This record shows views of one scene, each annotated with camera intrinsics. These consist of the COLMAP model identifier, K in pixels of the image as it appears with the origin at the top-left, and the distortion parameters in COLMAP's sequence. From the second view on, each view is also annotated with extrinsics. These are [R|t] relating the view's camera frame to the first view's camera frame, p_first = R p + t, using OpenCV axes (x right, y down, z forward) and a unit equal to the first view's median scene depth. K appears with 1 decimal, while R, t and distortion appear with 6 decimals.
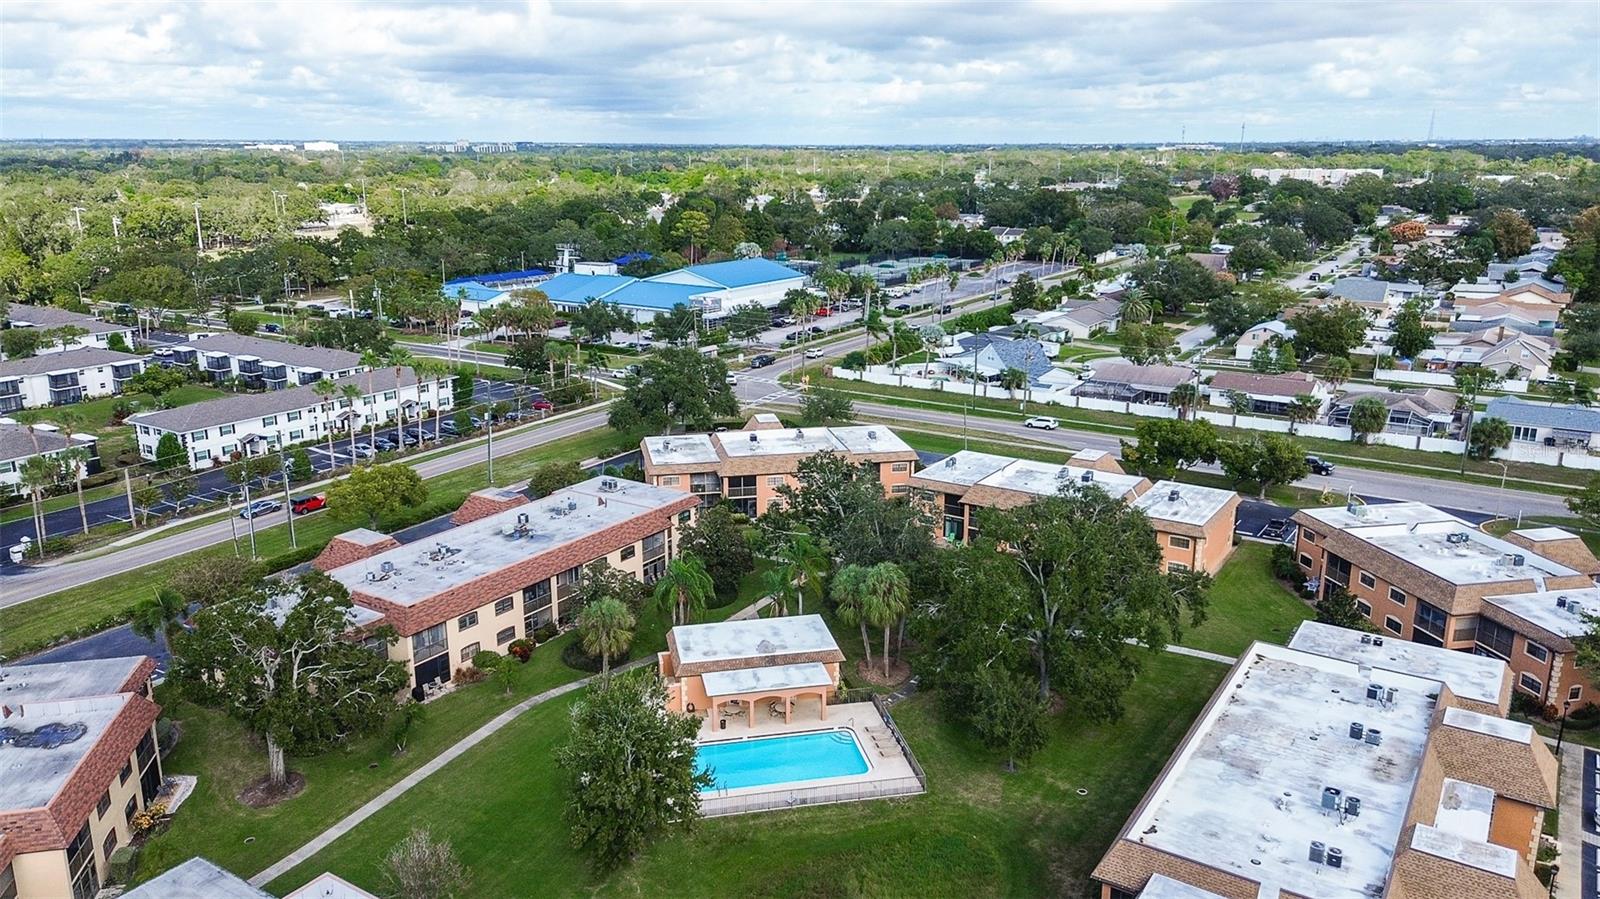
lens RADIAL K [[1156.8, 0, 797.2], [0, 1156.8, 449.2], [0, 0, 1]] dist [0.049204, 0.000152]
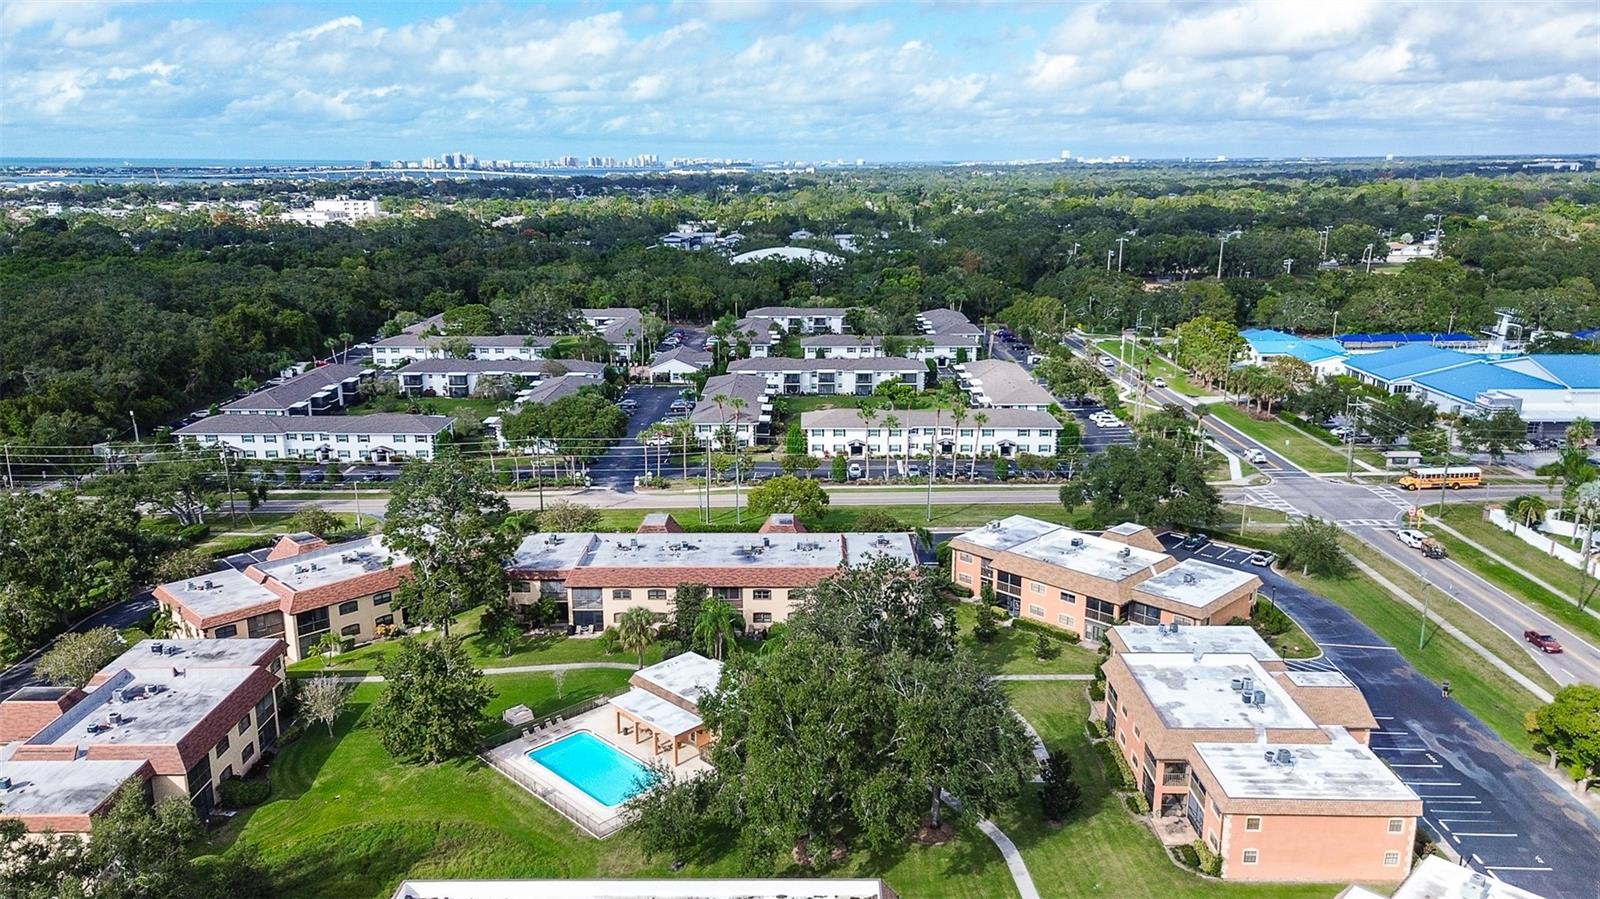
lens RADIAL K [[1156.8, 0, 795.9], [0, 1156.8, 449.8], [0, 0, 1]] dist [0.049204, 0.000152]
pose [[0.550765, 0.205790, -0.808893, 0.725924], [-0.214486, 0.971479, 0.101112, -0.161189], [0.806631, 0.117807, 0.579196, 0.293663]]
